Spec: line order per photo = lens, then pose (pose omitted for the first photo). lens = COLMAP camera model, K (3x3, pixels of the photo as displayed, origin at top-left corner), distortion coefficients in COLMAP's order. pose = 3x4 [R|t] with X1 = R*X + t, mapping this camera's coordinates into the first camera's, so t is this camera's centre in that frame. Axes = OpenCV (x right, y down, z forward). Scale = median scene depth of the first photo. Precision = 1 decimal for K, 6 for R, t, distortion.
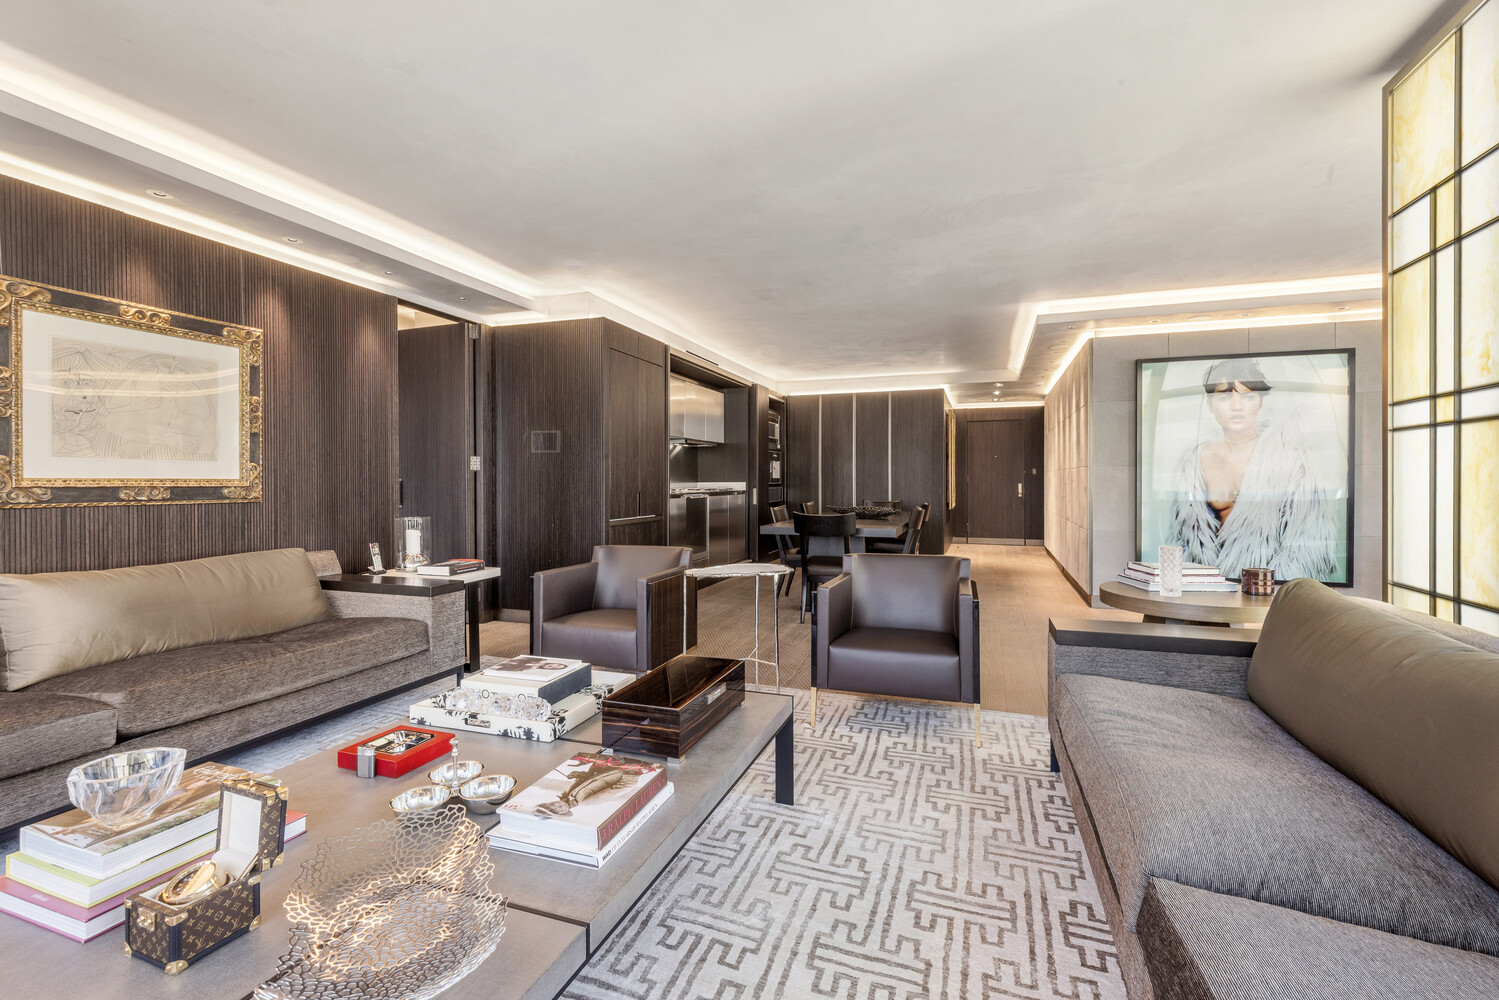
lens RADIAL K [[700.9, 0, 749.4], [0, 700.9, 481.6], [0, 0, 1]] dist [0.002442, 0.000254]
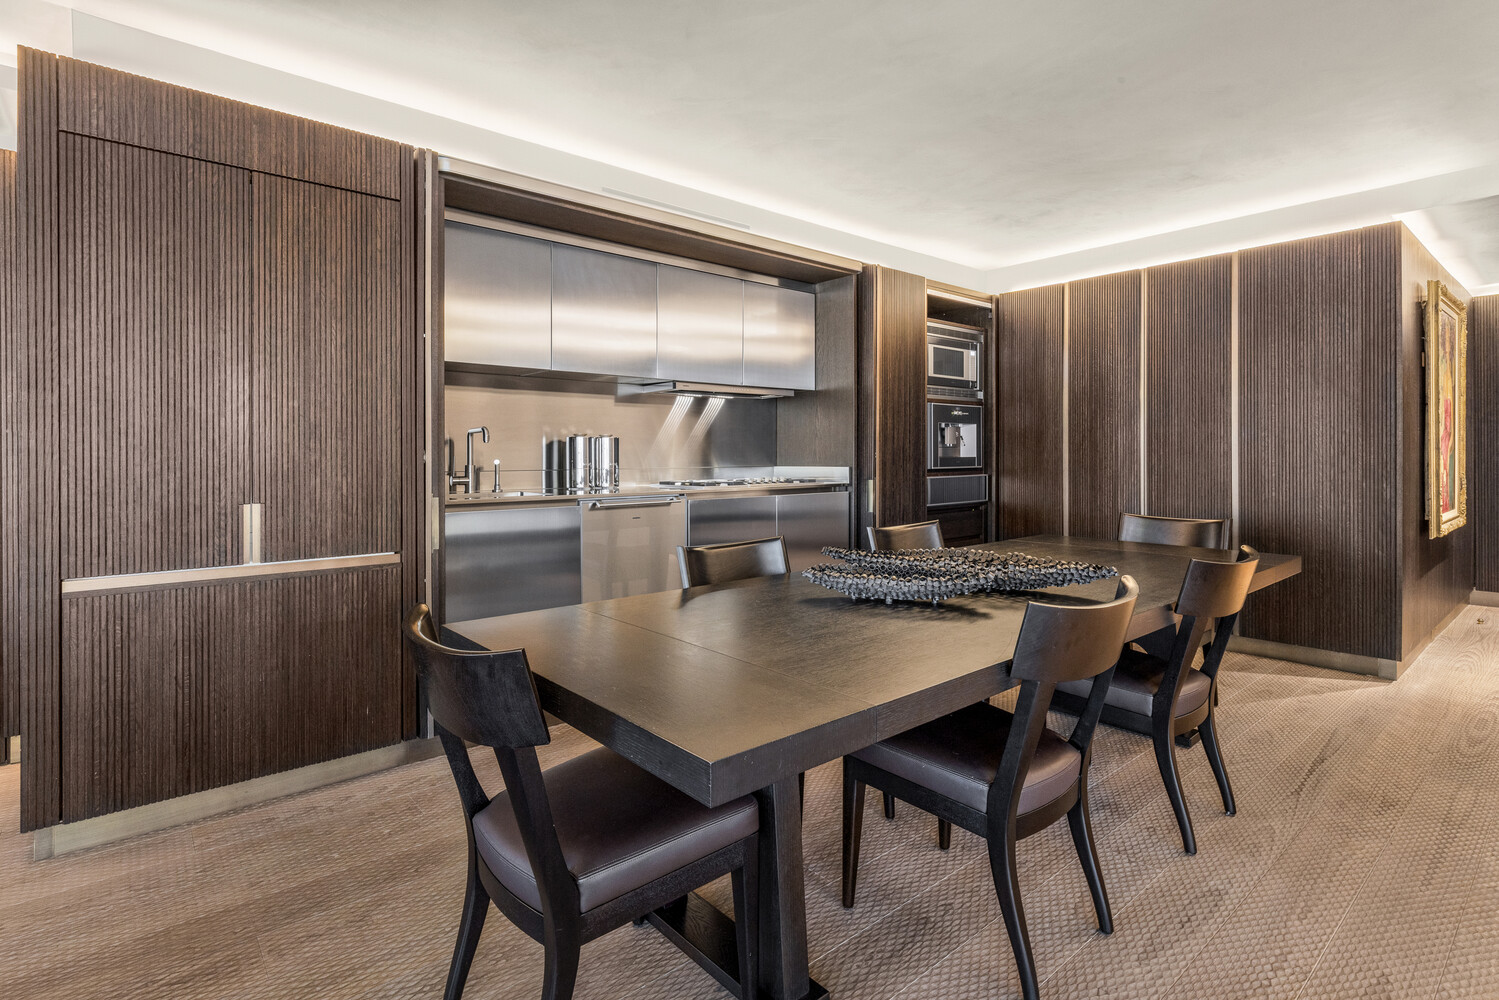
lens RADIAL K [[735.7, 0, 719.7], [0, 735.7, 453.1], [0, 0, 1]] dist [-0.000113, 0.000044]
pose [[0.847493, -0.000753, -0.530806, 0.193024], [0.000459, 1.000000, -0.000686, -0.008397], [0.530806, 0.000338, 0.847493, 0.511834]]
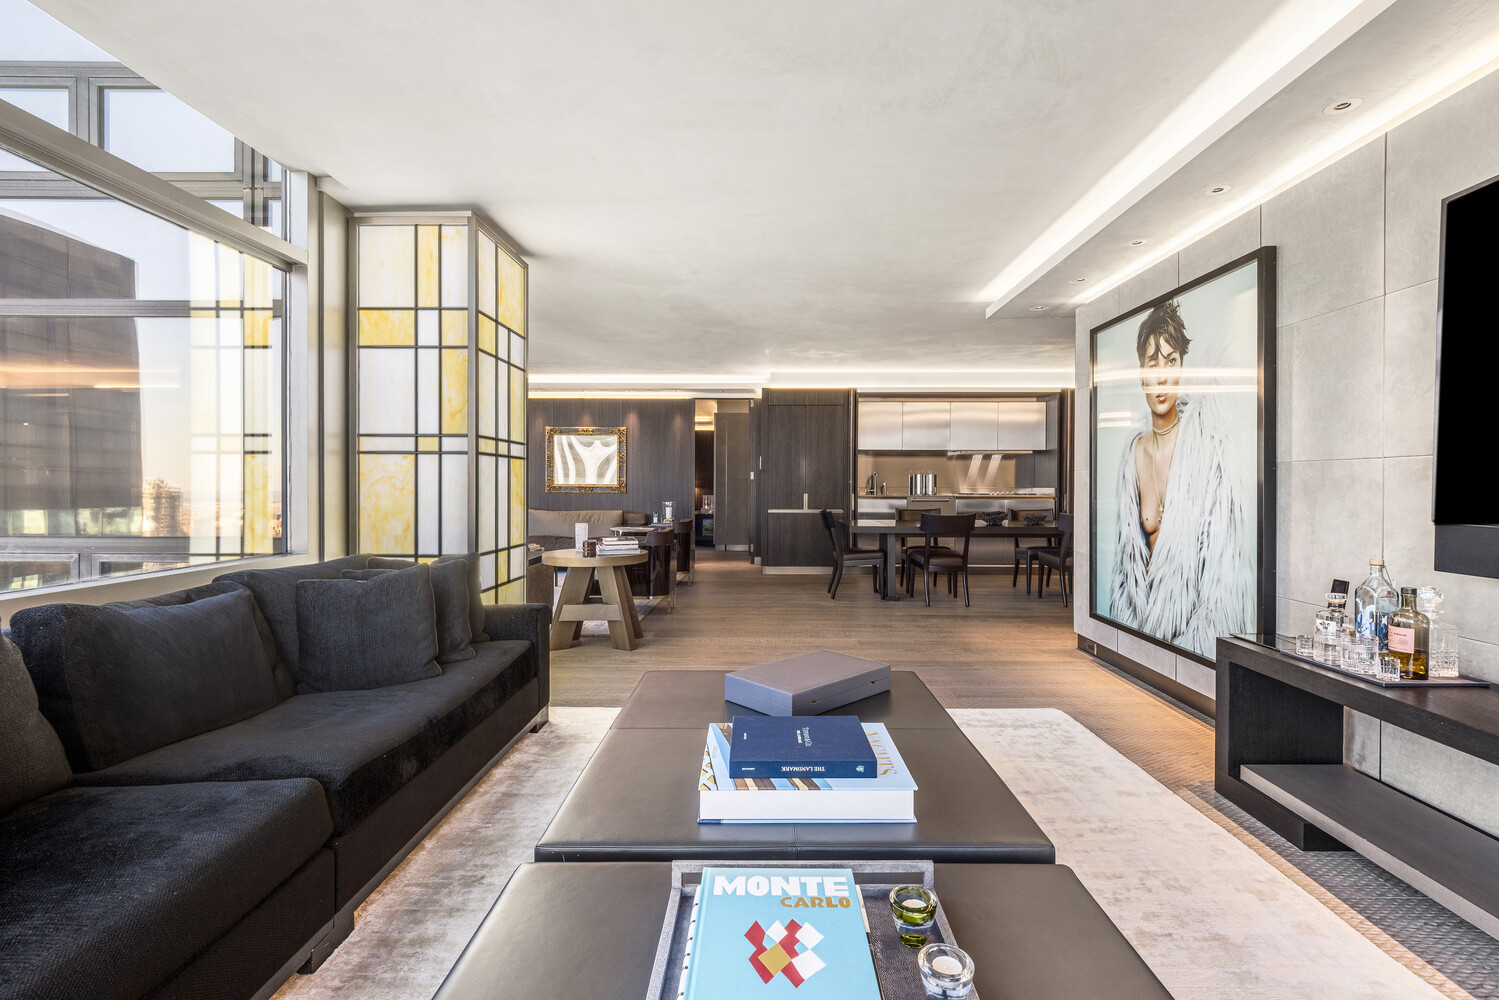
lens RADIAL K [[650.1, 0, 748.1], [0, 650.1, 488.0], [0, 0, 1]] dist [-0.000010, -0.000069]
pose [[0.313926, 0.008617, -0.949408, 0.747370], [-0.004971, 0.999960, 0.007432, -0.004038], [0.949434, 0.002386, 0.313956, 0.285938]]
